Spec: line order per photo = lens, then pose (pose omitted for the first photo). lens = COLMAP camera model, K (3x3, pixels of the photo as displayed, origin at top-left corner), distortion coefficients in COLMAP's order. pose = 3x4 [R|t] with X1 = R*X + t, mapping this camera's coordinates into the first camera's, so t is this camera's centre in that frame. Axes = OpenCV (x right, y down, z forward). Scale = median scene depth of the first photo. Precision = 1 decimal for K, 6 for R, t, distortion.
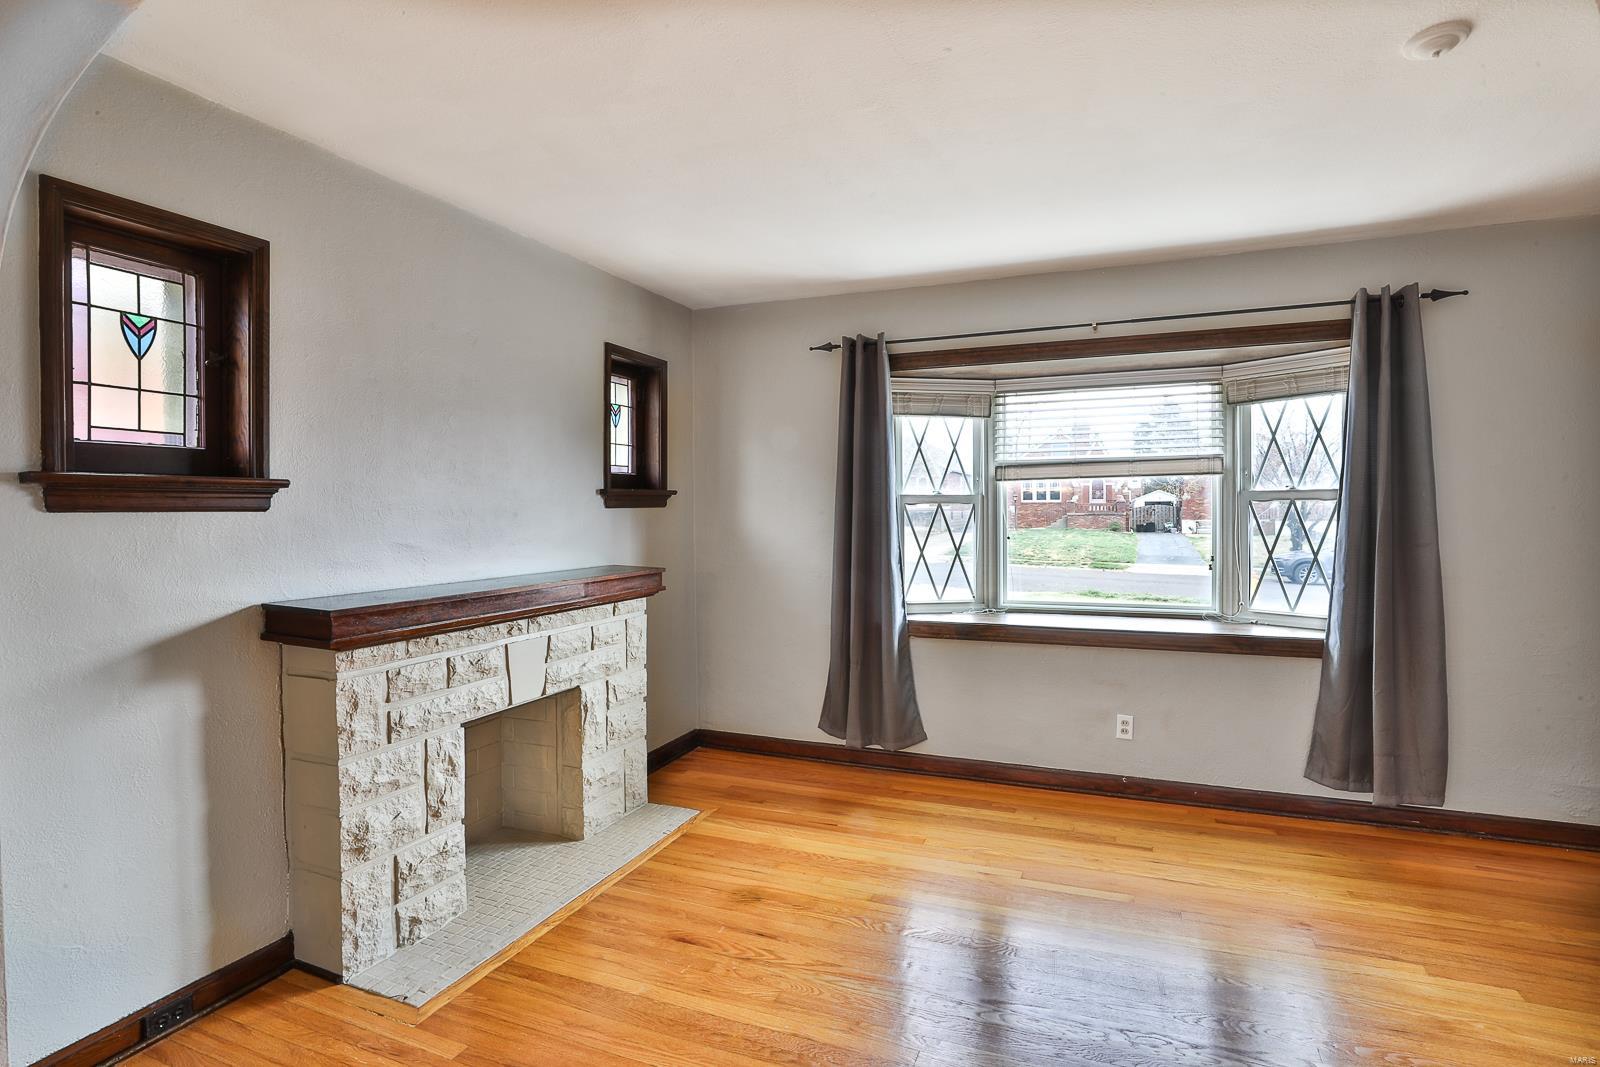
lens RADIAL K [[764.5, 0, 799.2], [0, 764.5, 510.9], [0, 0, 1]] dist [-0.015712, -0.000146]
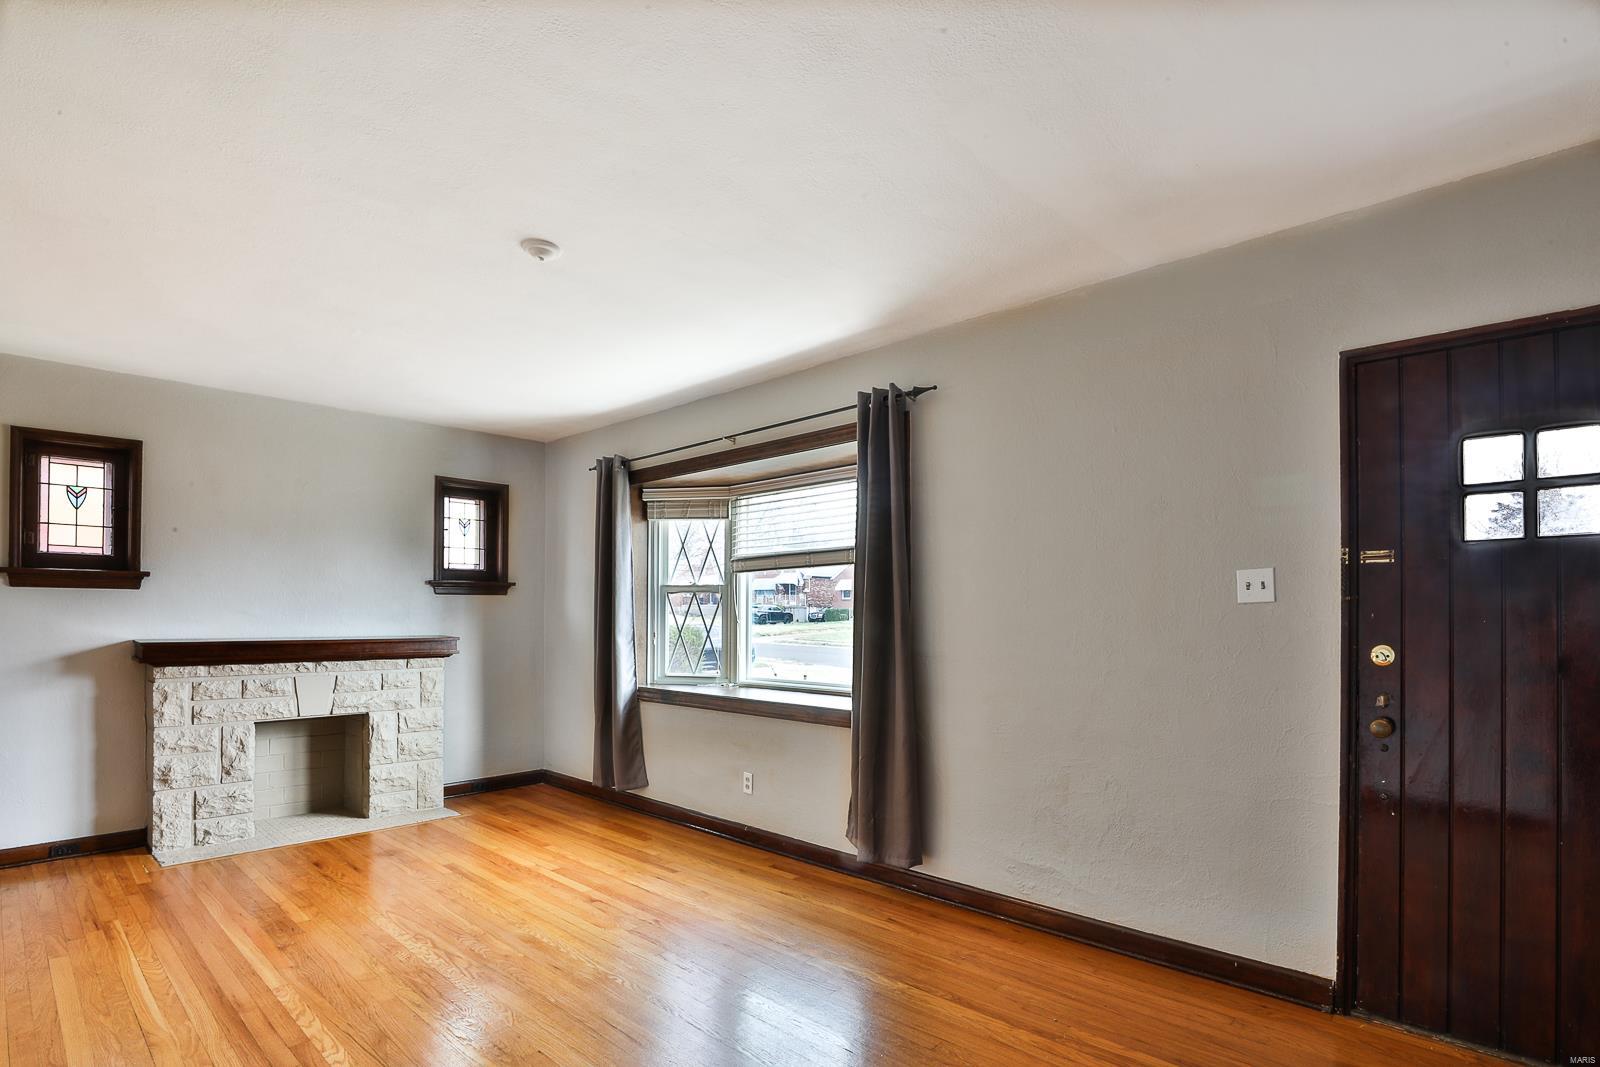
lens RADIAL K [[816.2, 0, 800.6], [0, 816.2, 608.8], [0, 0, 1]] dist [-0.000839, -0.000182]
pose [[0.919408, 0.007384, -0.393236, 1.321443], [-0.011874, 0.999889, -0.008987, 0.039955], [0.393126, 0.012932, 0.919394, -0.147627]]
